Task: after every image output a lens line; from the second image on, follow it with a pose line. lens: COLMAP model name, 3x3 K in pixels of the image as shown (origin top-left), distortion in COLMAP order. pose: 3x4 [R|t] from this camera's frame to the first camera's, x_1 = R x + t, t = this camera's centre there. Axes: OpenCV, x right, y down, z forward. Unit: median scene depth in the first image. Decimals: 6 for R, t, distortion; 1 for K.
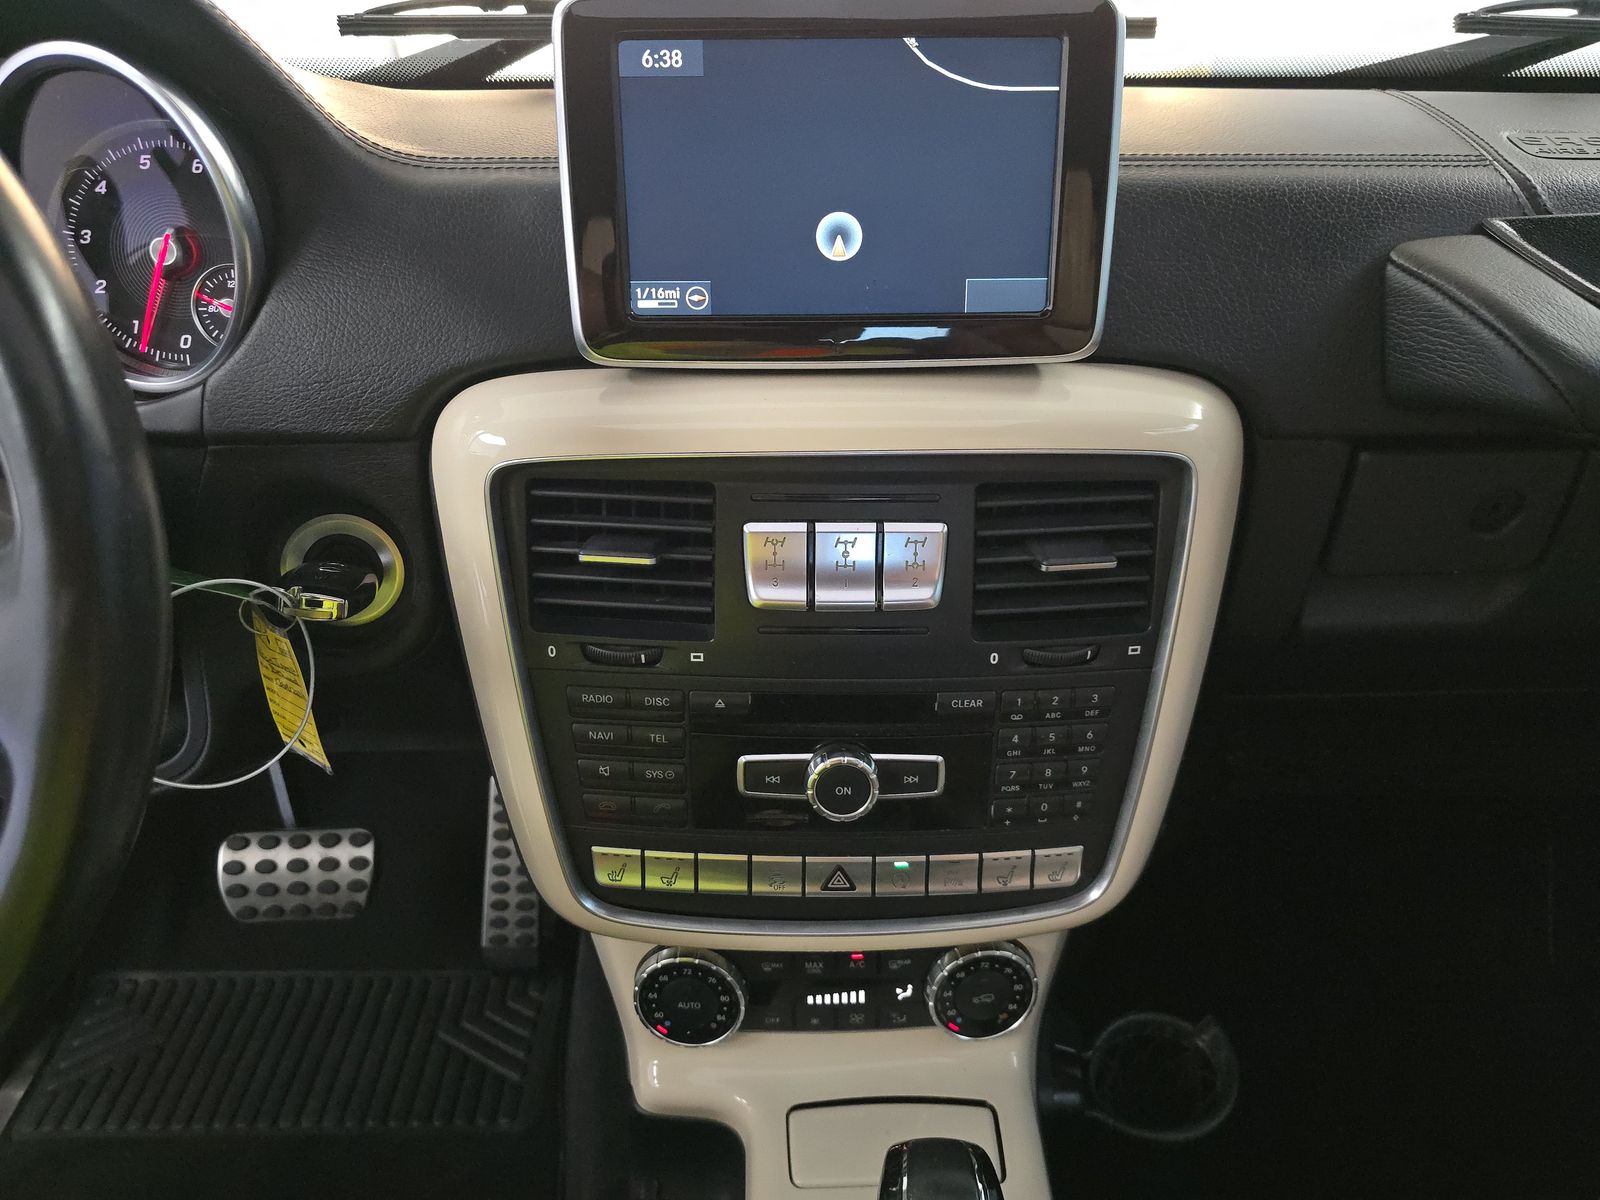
lens RADIAL K [[1078.2, 0, 800.0], [0, 1078.2, 600.0], [0, 0, 1]] dist [0.081712, -0.092013]
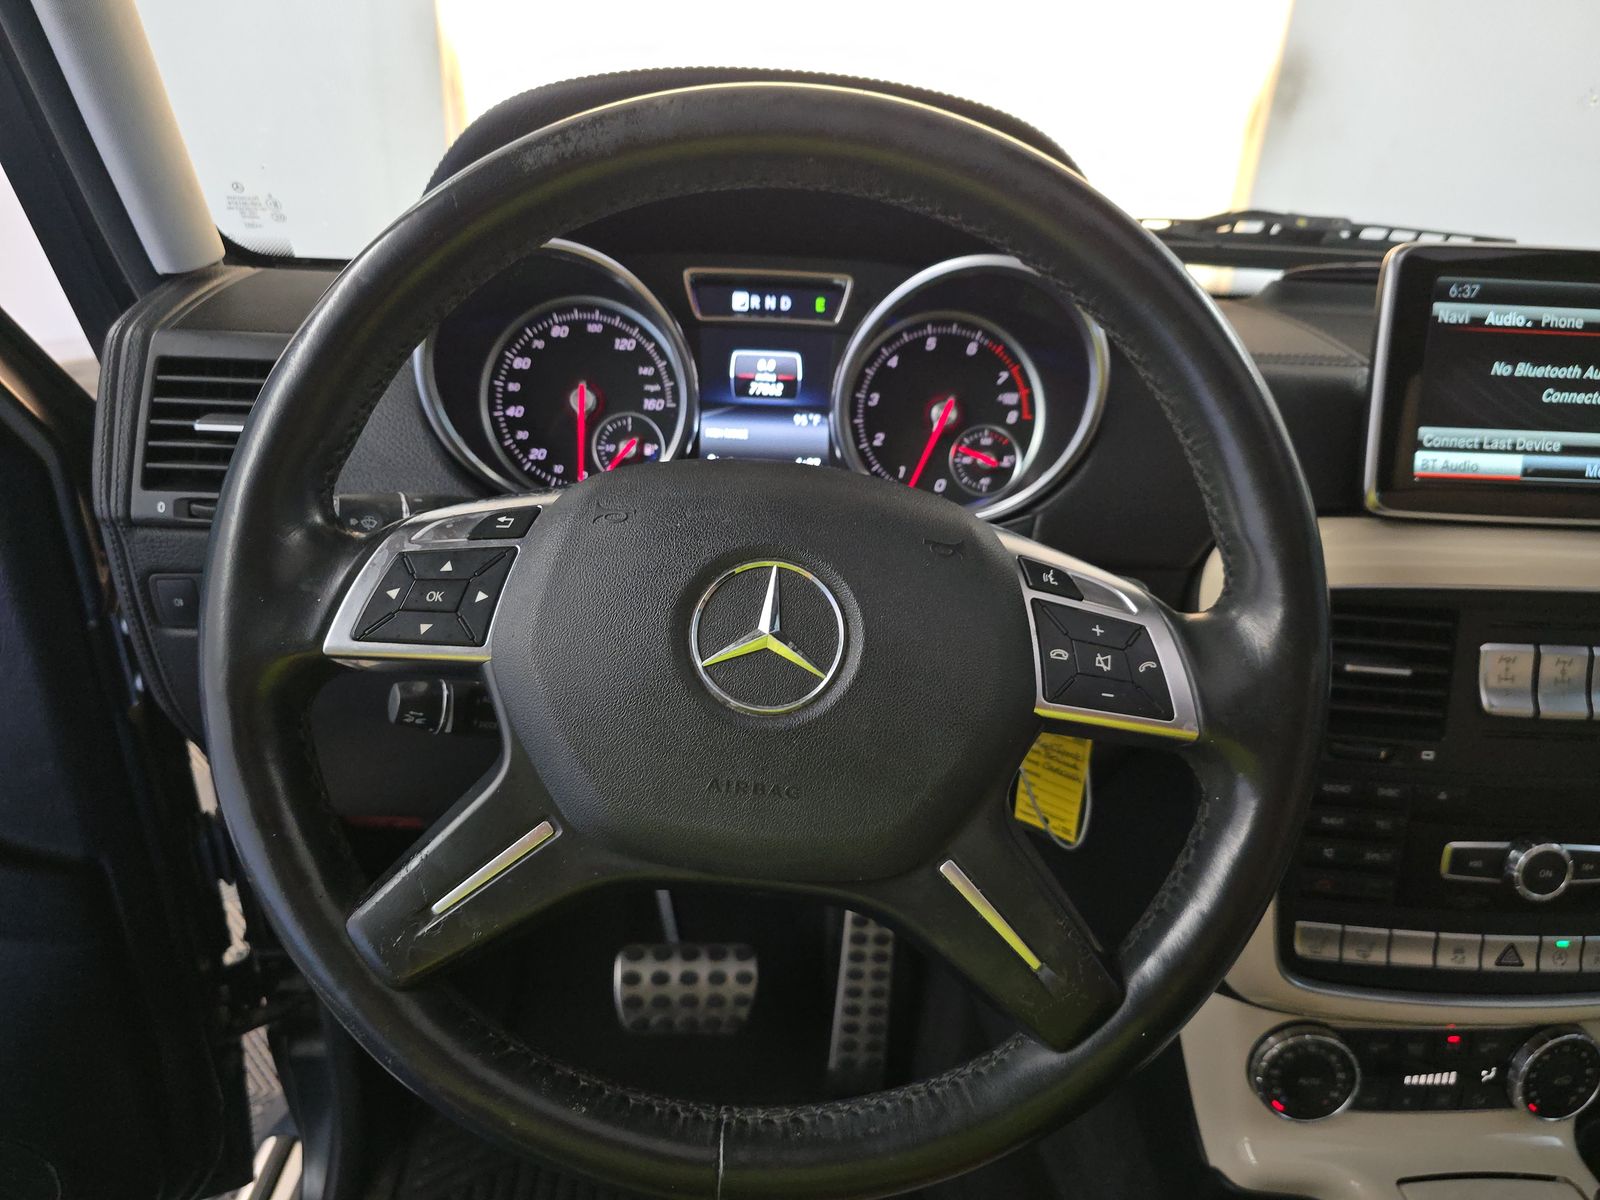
lens RADIAL K [[1120.7, 0, 800.0], [0, 1120.7, 600.0], [0, 0, 1]] dist [0.002076, 0.003367]
pose [[0.998461, 0.034159, 0.043693, -0.690290], [-0.027403, 0.988782, -0.146830, 0.068602], [-0.048219, 0.145407, 0.988196, -0.179807]]
